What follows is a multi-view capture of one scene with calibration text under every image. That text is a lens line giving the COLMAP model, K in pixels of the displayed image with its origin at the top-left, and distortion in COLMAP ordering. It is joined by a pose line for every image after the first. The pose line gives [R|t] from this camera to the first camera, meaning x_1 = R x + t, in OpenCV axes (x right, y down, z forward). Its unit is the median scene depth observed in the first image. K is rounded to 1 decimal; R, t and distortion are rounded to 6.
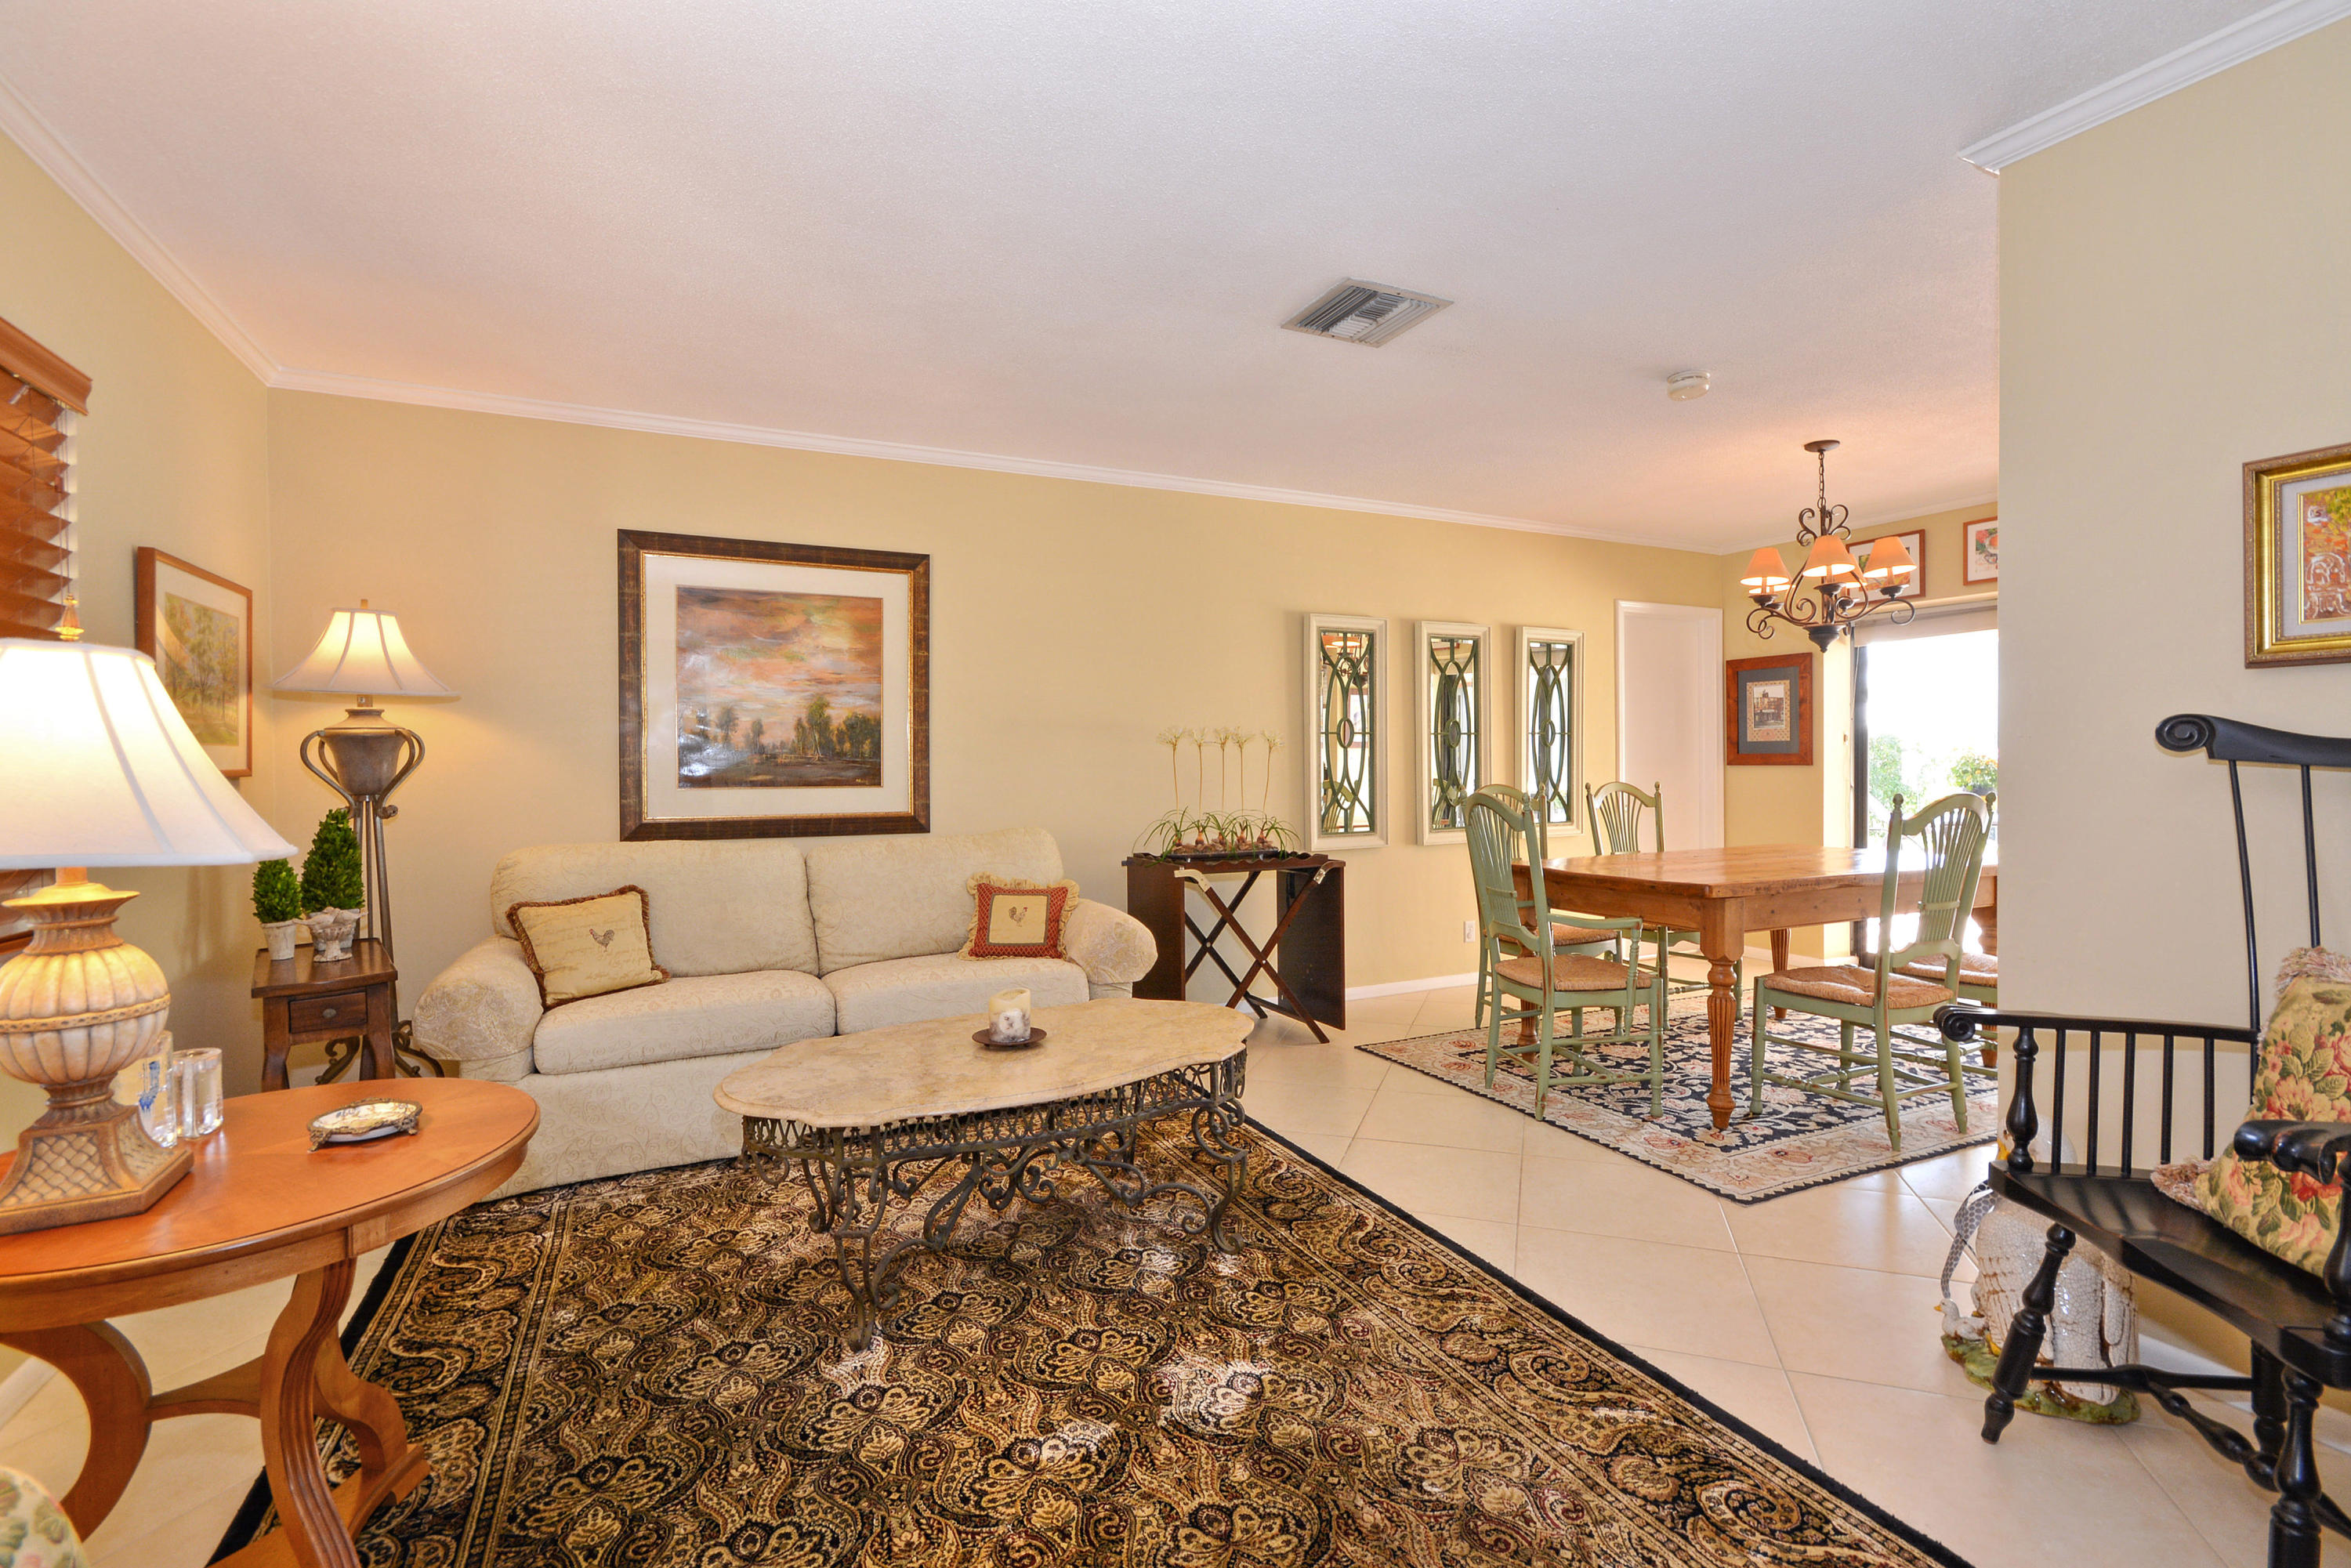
lens RADIAL K [[1071.3, 0, 1181.9], [0, 1071.3, 781.3], [0, 0, 1]] dist [-0.002621, 0.000087]
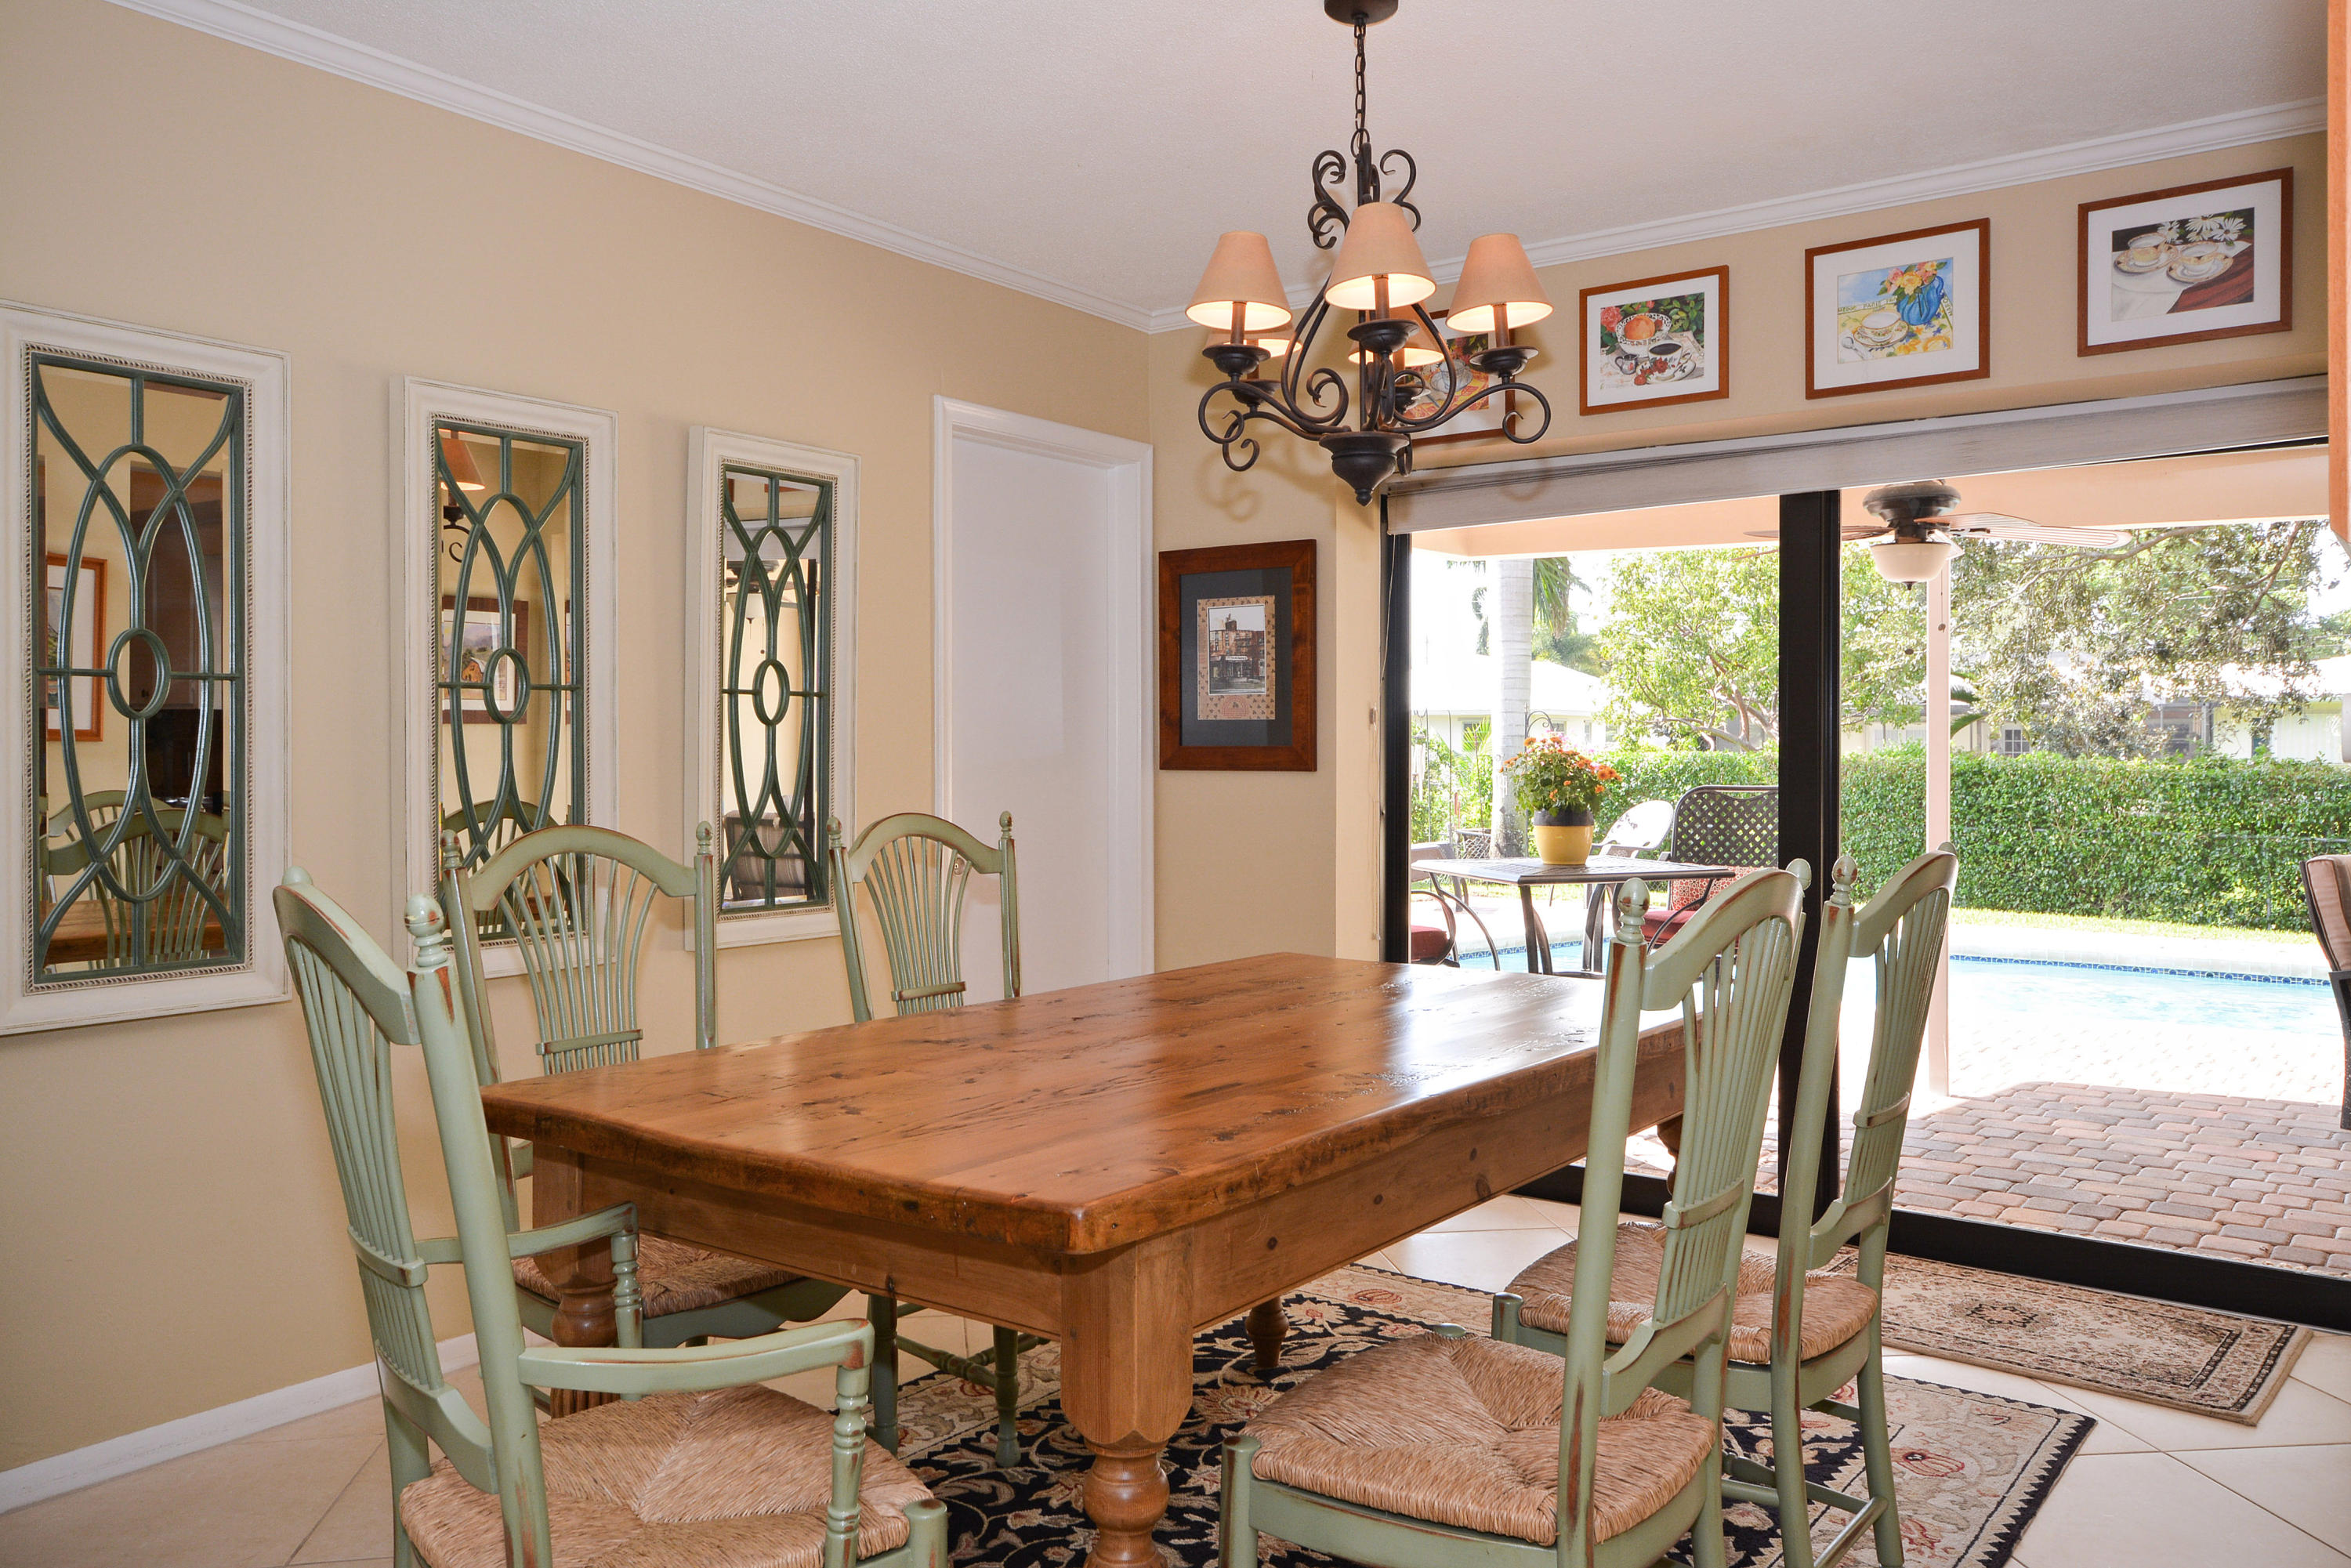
lens RADIAL K [[1799.7, 0, 1177.1], [0, 1799.7, 781.4], [0, 0, 1]] dist [0.000417, 0.000365]
pose [[0.888797, 0.001214, 0.458300, 0.163409], [-0.000443, 0.999998, -0.001791, -0.009004], [-0.458301, 0.001389, 0.888796, 0.312576]]
